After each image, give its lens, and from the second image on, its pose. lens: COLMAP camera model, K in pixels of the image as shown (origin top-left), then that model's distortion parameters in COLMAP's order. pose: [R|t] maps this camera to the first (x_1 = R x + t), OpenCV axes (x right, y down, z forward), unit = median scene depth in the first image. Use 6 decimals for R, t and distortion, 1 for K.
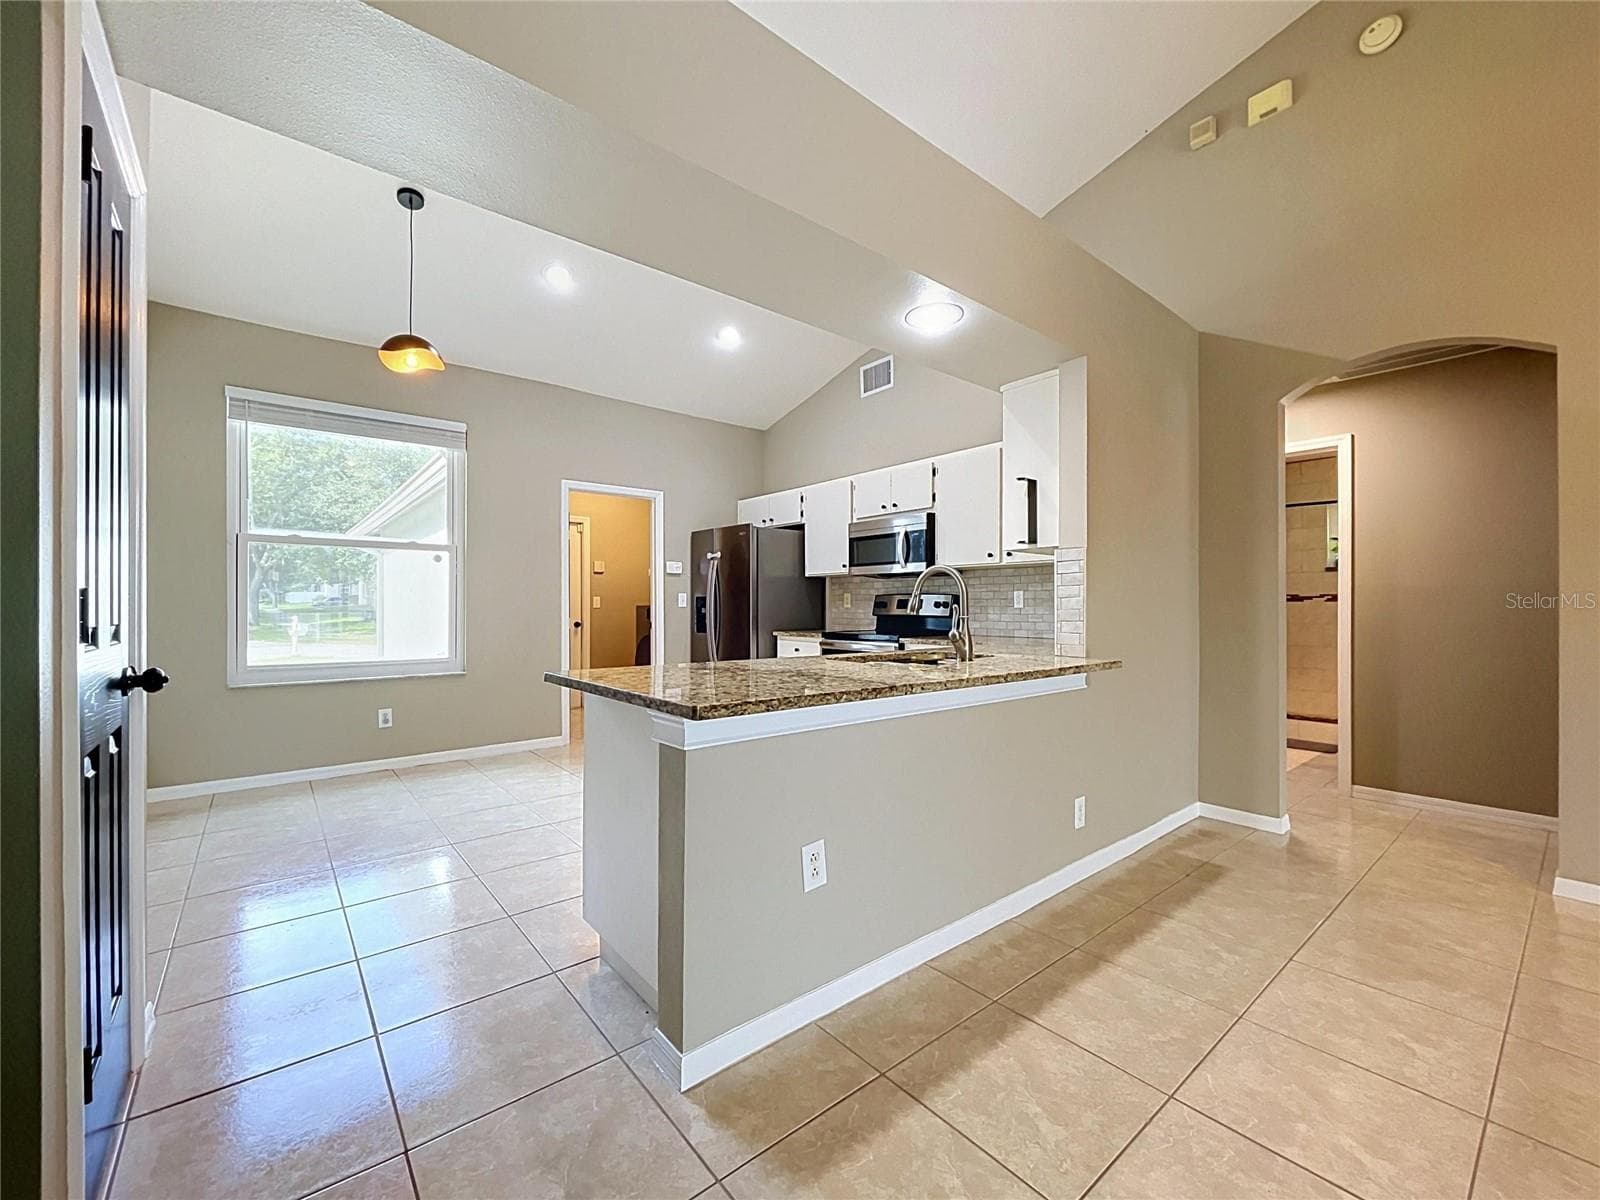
lens RADIAL K [[656.6, 0, 796.0], [0, 656.6, 606.2], [0, 0, 1]] dist [-0.000445, 0.000047]
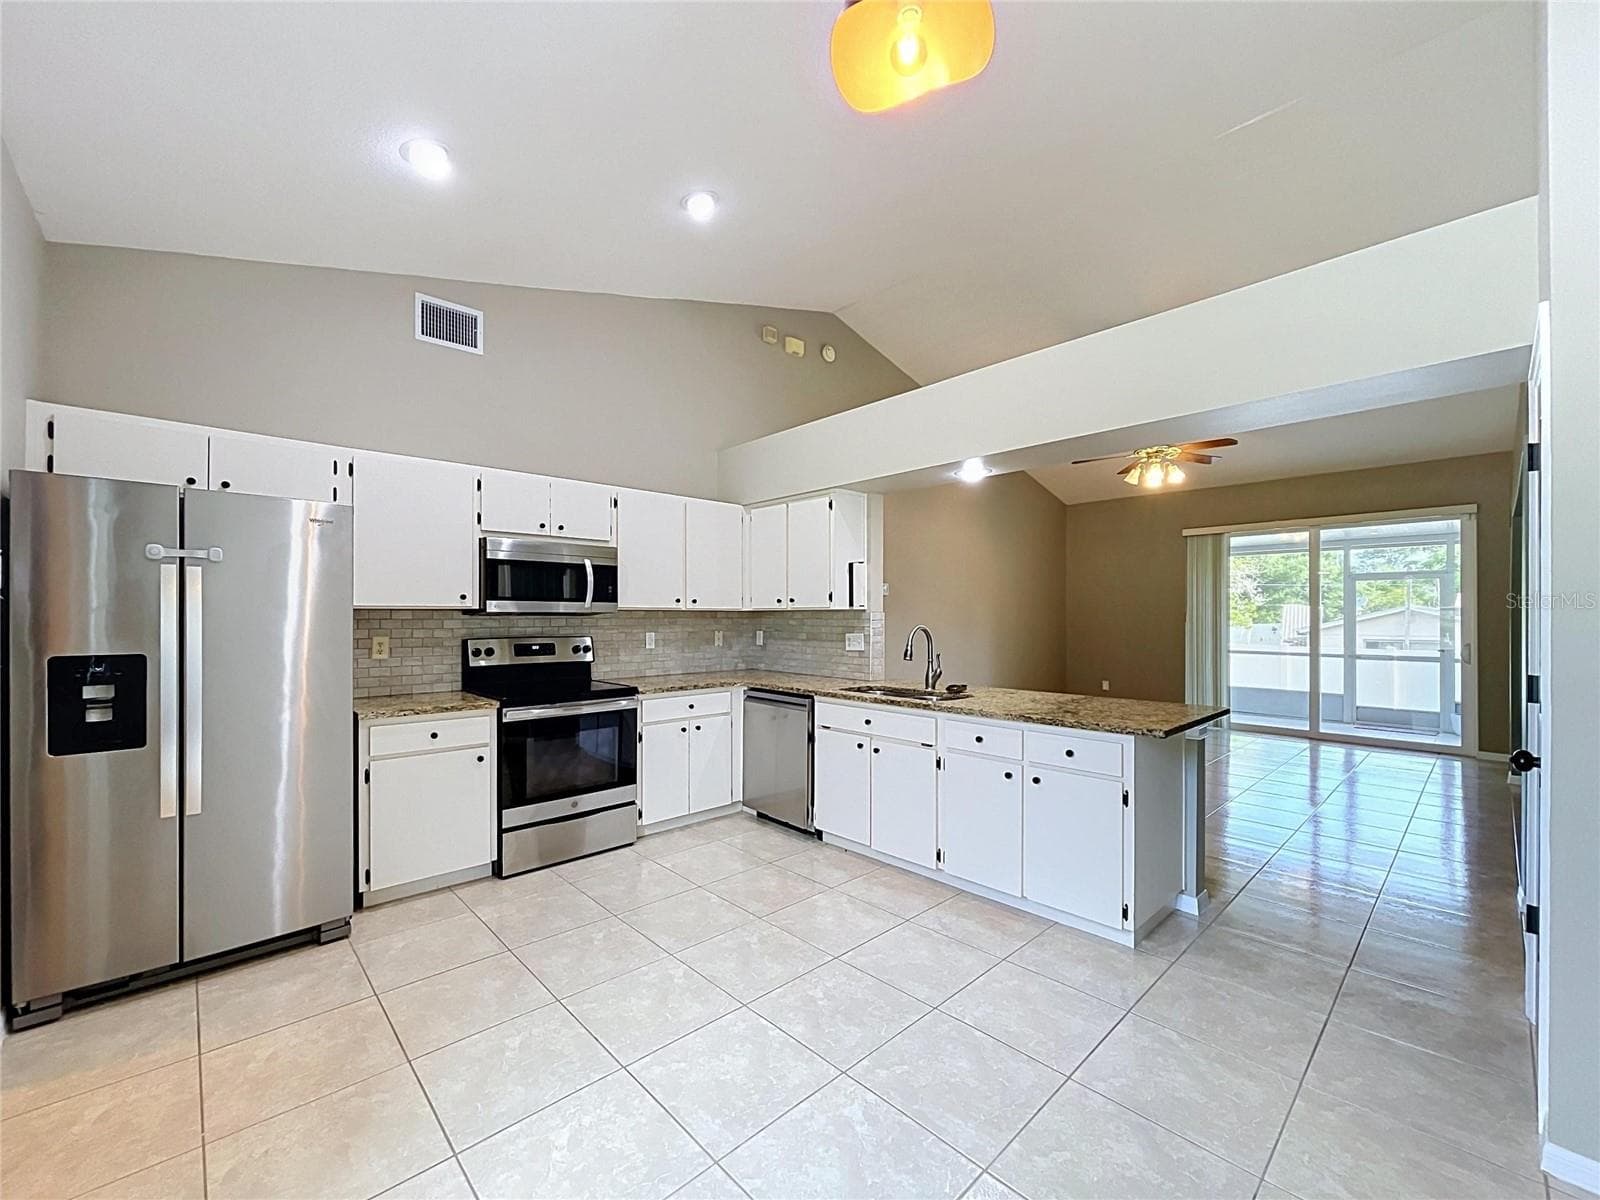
lens RADIAL K [[656.6, 0, 794.7], [0, 656.6, 608.3], [0, 0, 1]] dist [-0.000445, 0.000047]
pose [[-0.072515, 0.014007, 0.997269, -0.732756], [0.001305, 0.999902, -0.013949, -0.047138], [-0.997366, 0.000290, -0.072527, 0.844473]]
